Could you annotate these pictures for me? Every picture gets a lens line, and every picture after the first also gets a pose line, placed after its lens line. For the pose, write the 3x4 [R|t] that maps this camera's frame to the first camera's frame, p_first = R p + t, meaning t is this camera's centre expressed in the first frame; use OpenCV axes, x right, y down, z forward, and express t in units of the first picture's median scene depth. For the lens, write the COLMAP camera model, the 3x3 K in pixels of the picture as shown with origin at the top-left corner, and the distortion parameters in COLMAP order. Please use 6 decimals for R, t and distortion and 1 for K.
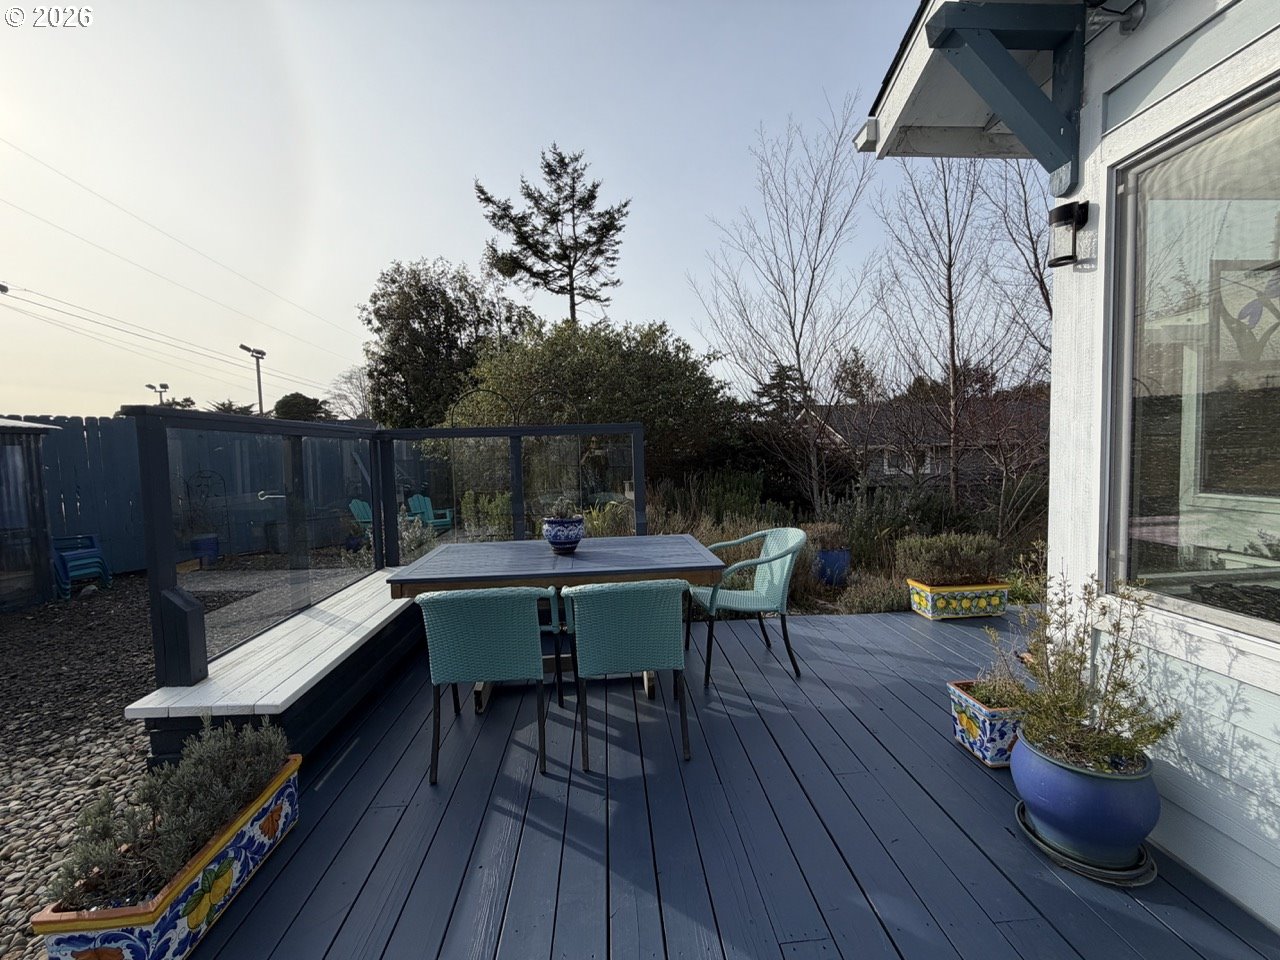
lens RADIAL K [[510.7, 0, 640.5], [0, 510.7, 473.3], [0, 0, 1]] dist [-0.000149, 0.000008]
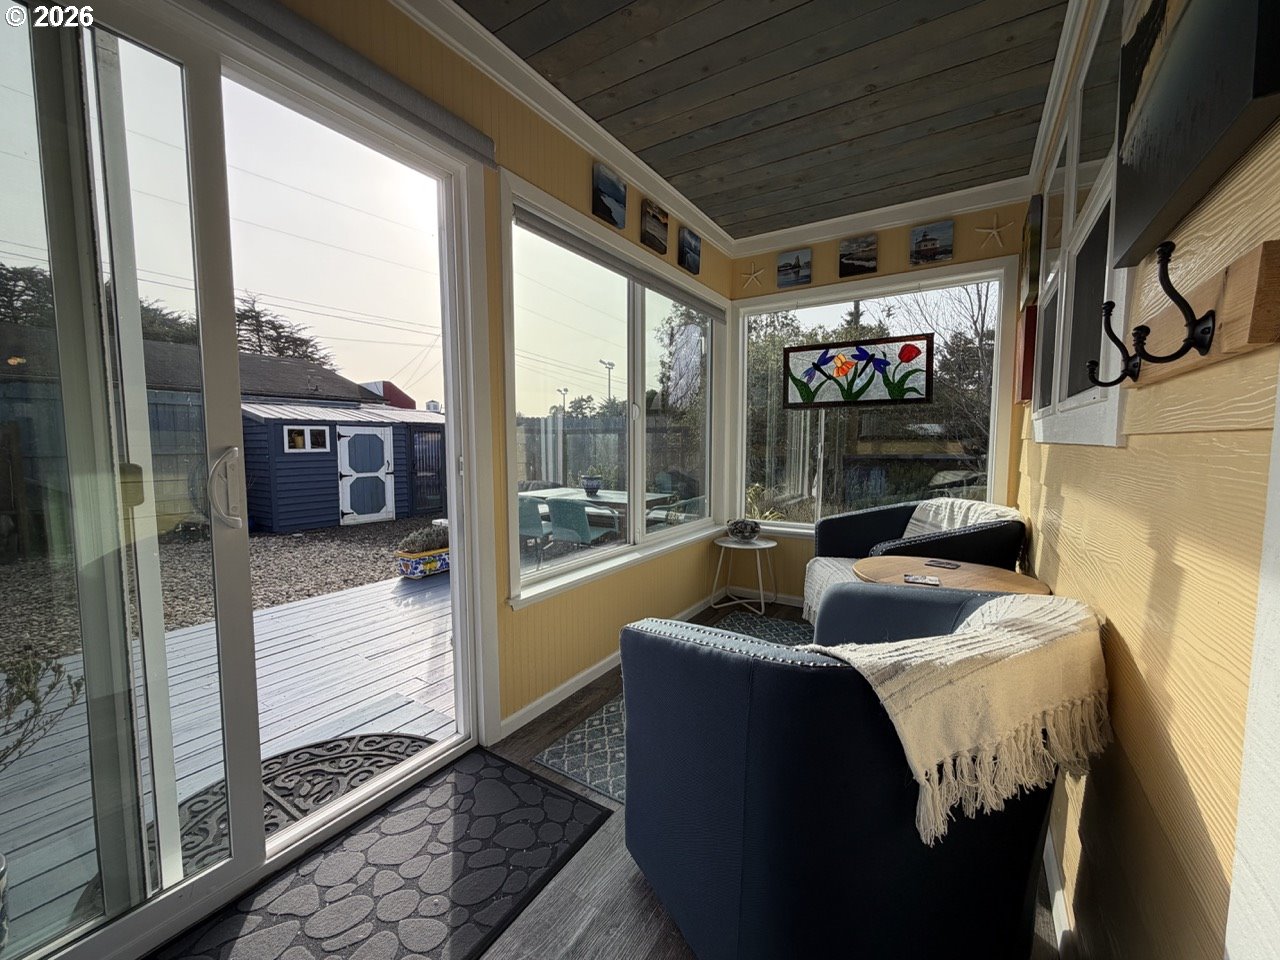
lens RADIAL K [[510.7, 0, 638.3], [0, 510.7, 481.2], [0, 0, 1]] dist [-0.000149, 0.000008]
pose [[0.802230, 0.074921, -0.592296, 1.164375], [-0.053696, 0.997128, 0.053400, -0.010106], [0.594596, -0.011035, 0.803949, -0.483785]]
